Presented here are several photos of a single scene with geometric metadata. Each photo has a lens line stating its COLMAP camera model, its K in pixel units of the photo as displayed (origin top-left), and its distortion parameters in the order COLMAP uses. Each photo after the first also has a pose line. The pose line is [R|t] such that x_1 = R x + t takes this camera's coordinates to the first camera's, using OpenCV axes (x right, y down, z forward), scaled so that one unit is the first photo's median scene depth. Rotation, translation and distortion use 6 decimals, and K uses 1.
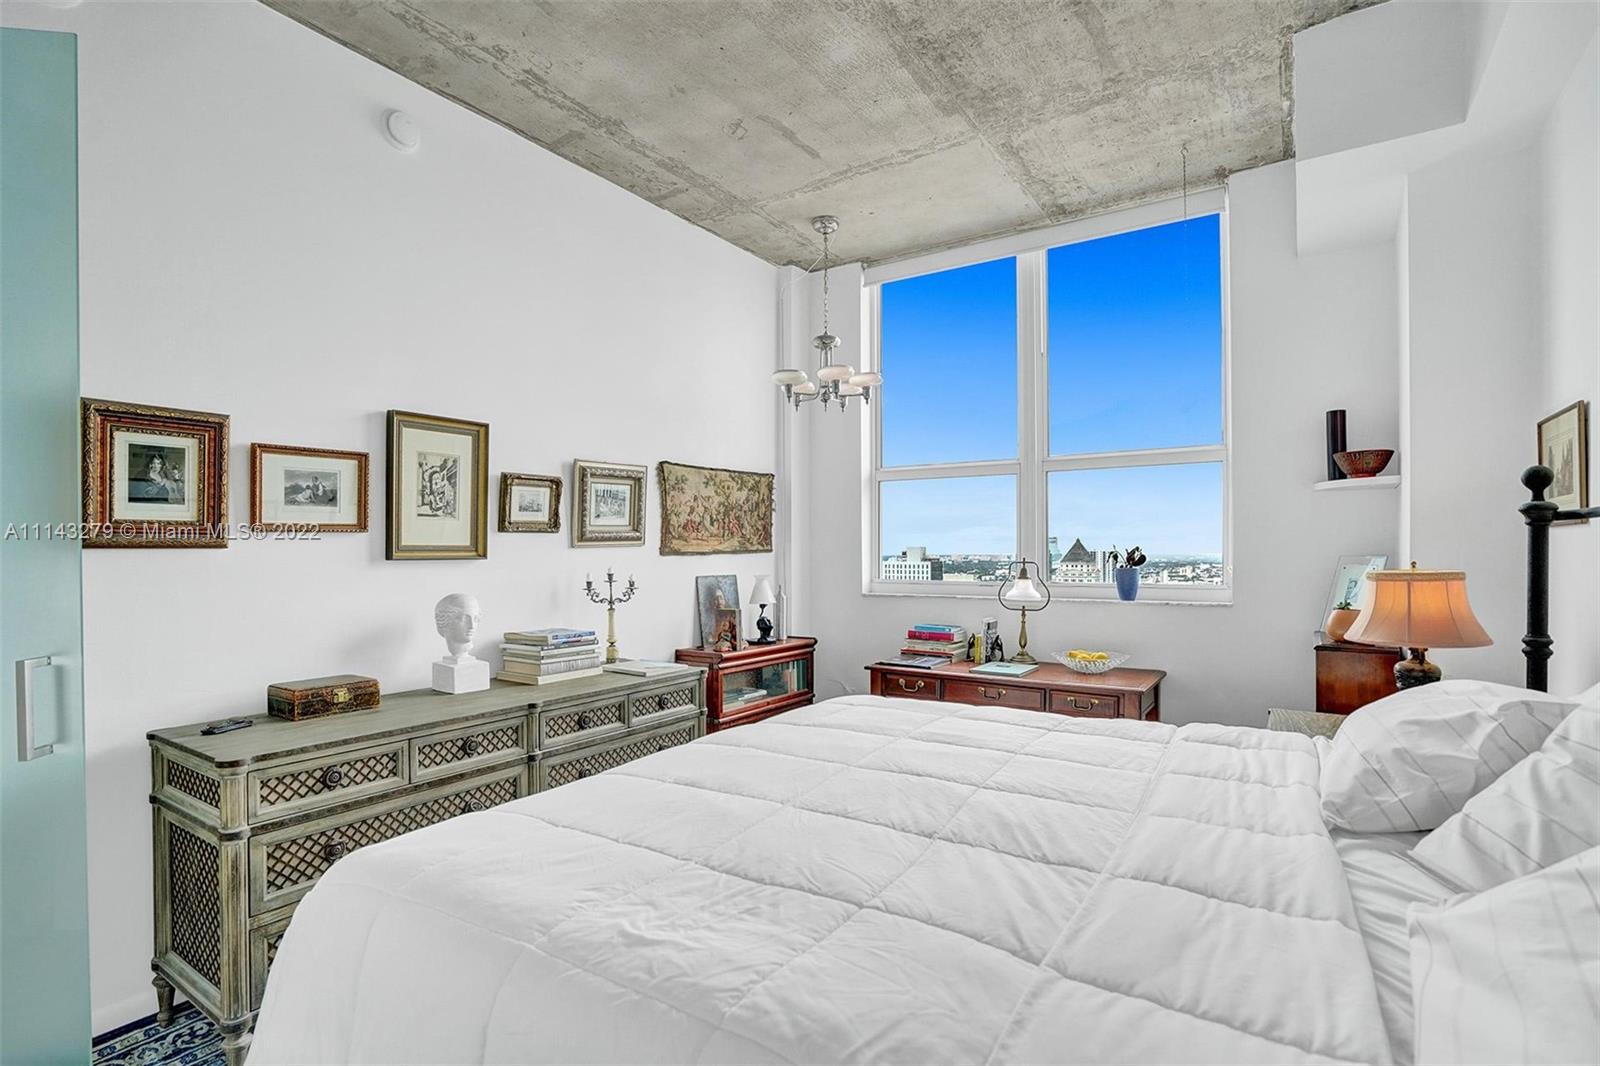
lens RADIAL K [[768.7, 0, 798.6], [0, 768.7, 548.9], [0, 0, 1]] dist [-0.054003, 0.020616]
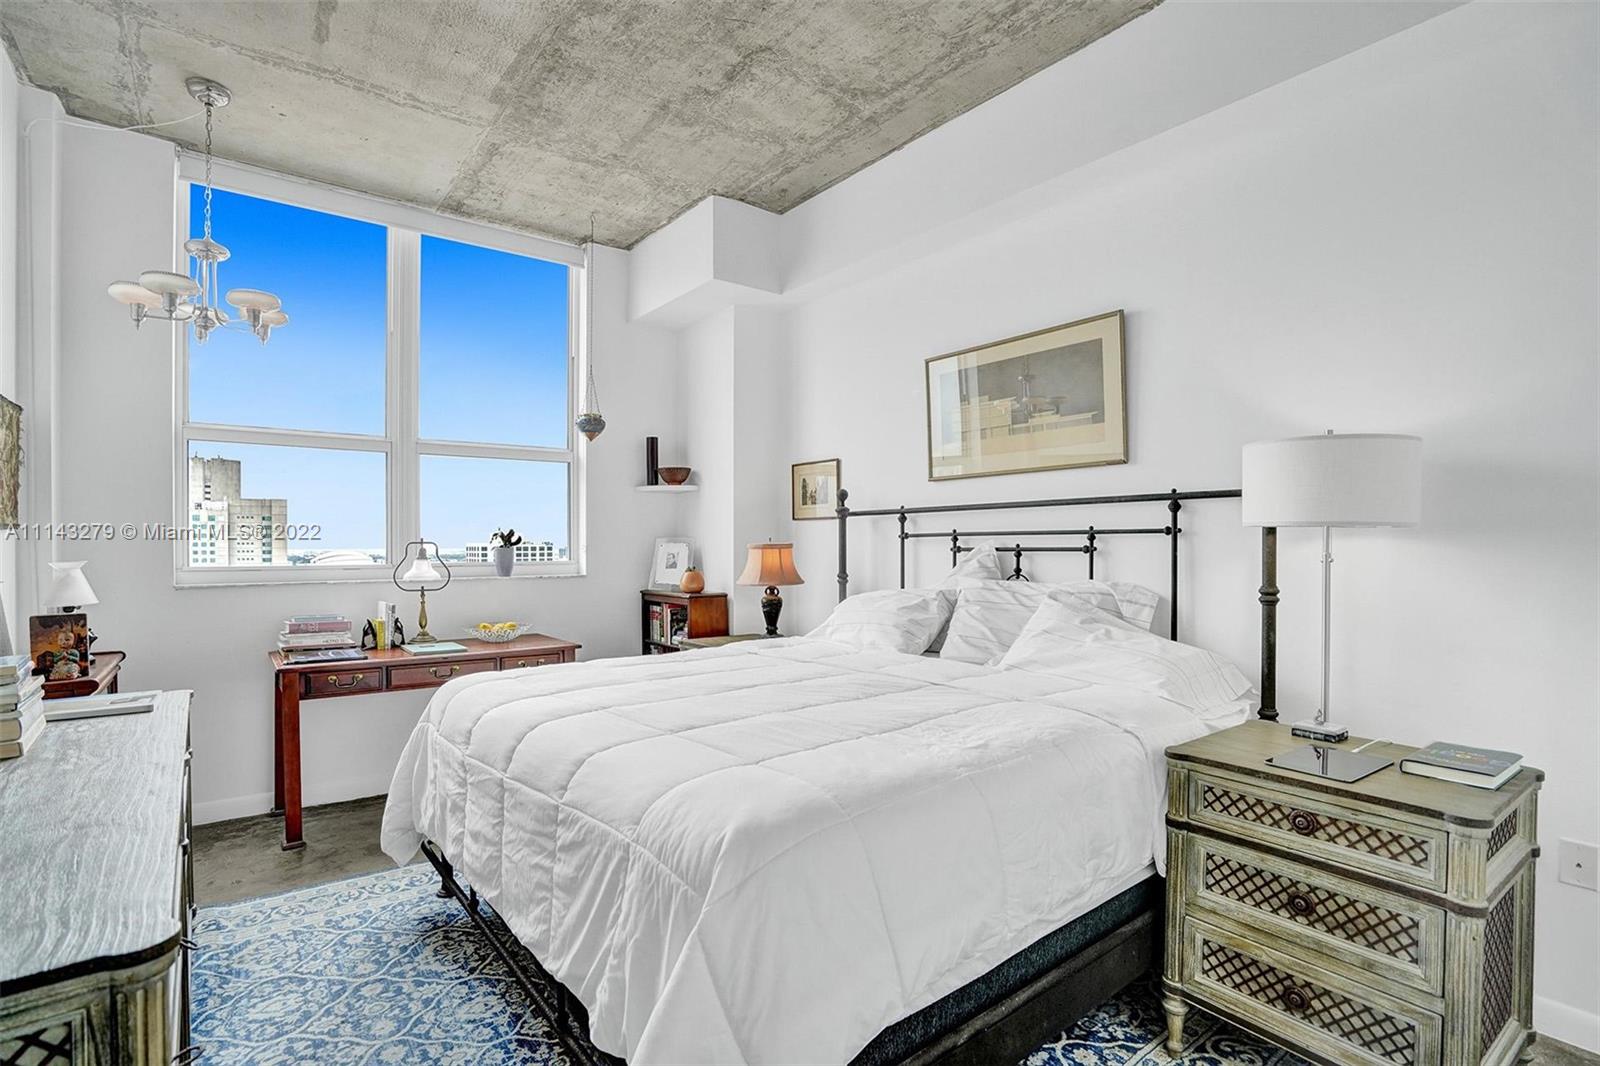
lens RADIAL K [[768.7, 0, 800.1], [0, 768.7, 548.1], [0, 0, 1]] dist [-0.054003, 0.020616]
pose [[0.304260, -0.000980, 0.952588, -0.551106], [-0.002704, 0.999995, 0.001893, 0.023270], [-0.952585, -0.003152, 0.304256, 0.249652]]
